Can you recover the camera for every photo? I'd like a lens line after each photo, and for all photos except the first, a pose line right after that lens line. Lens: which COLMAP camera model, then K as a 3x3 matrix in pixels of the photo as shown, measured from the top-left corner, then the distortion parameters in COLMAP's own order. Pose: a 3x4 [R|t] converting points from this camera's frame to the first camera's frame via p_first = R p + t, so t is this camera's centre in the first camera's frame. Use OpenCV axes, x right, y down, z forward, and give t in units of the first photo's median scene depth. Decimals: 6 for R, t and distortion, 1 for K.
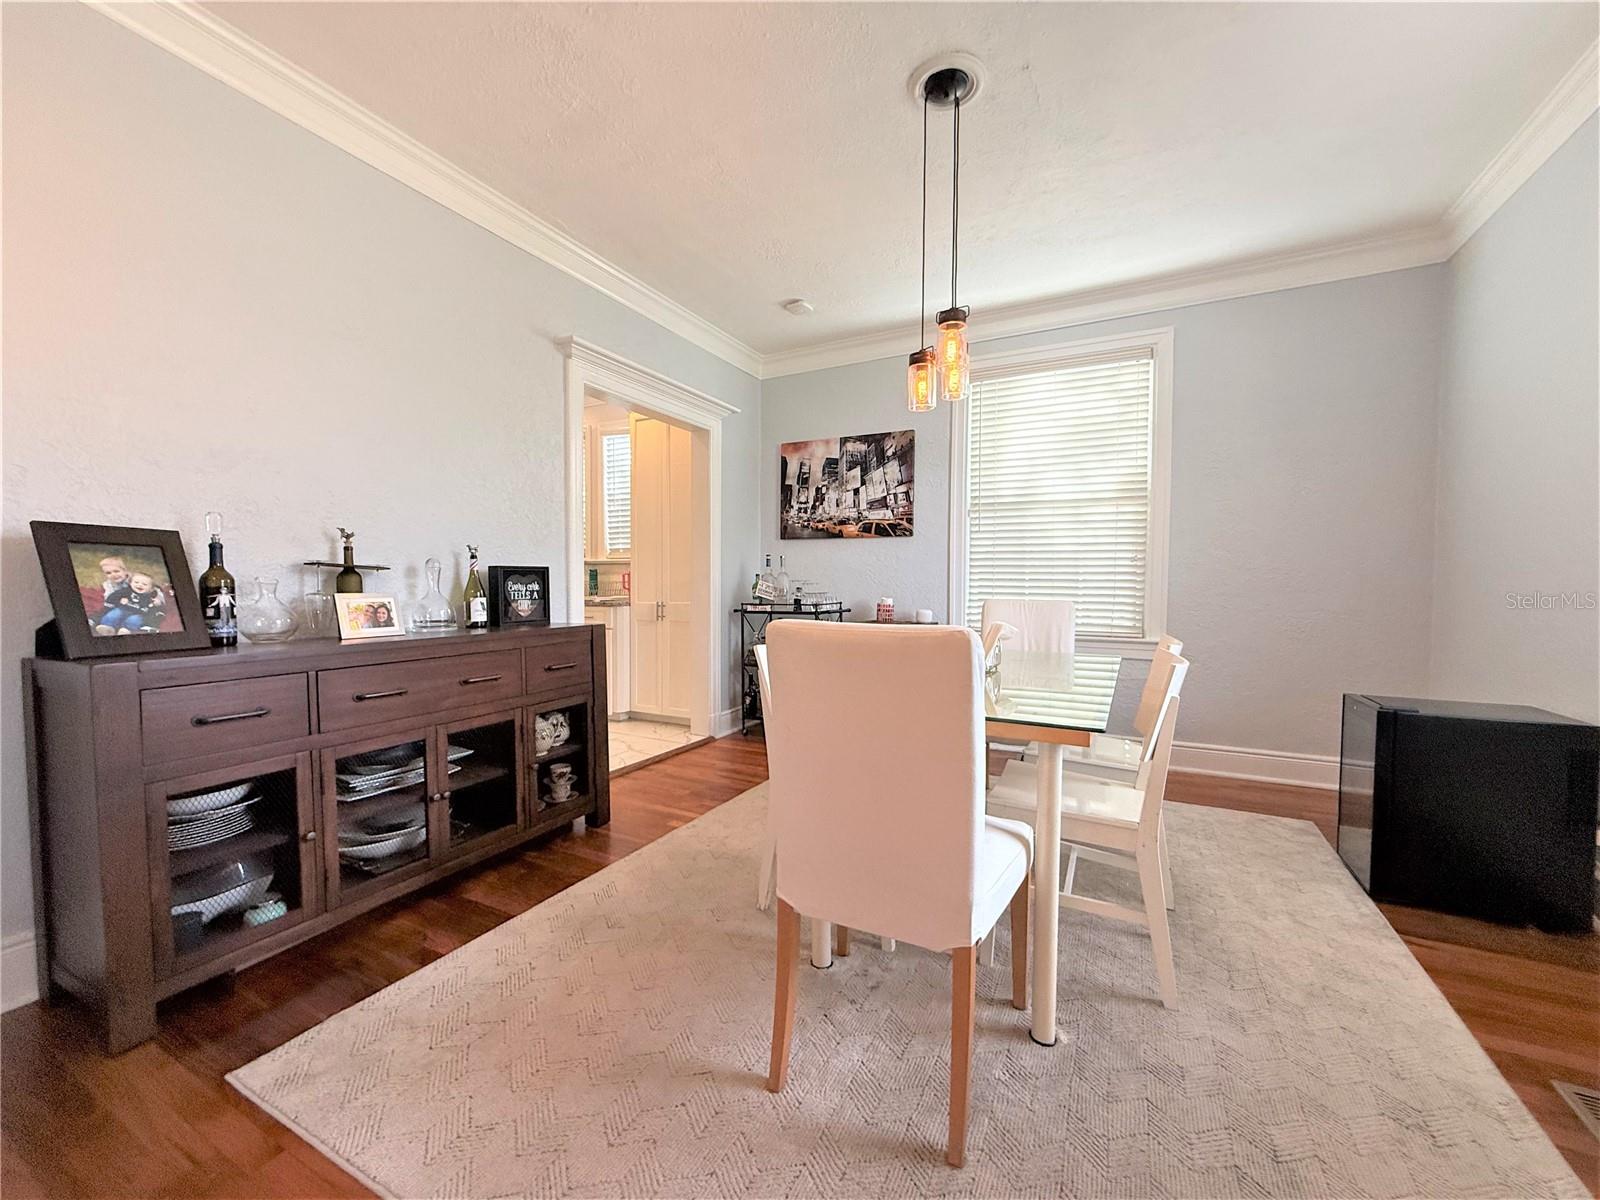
lens RADIAL K [[633.3, 0, 796.0], [0, 633.3, 607.7], [0, 0, 1]] dist [-0.000507, -0.000459]
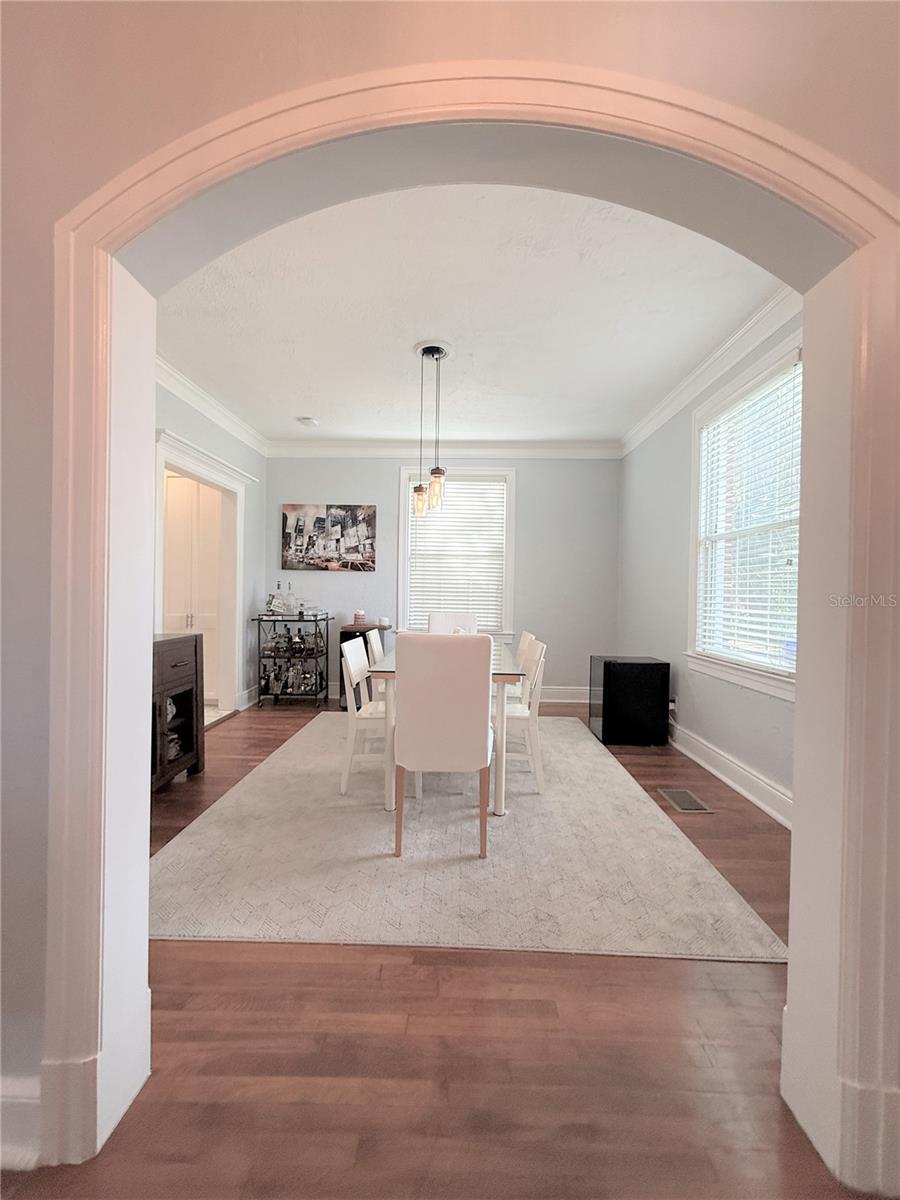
lens RADIAL K [[475.0, 0, 450.0], [0, 475.0, 600.0], [0, 0, 1]] dist [-0.000507, -0.000459]
pose [[0.895879, 0.002080, 0.444294, -0.178227], [0.006222, 0.999832, -0.017227, -0.019204], [-0.444255, 0.018197, 0.895715, -0.155284]]
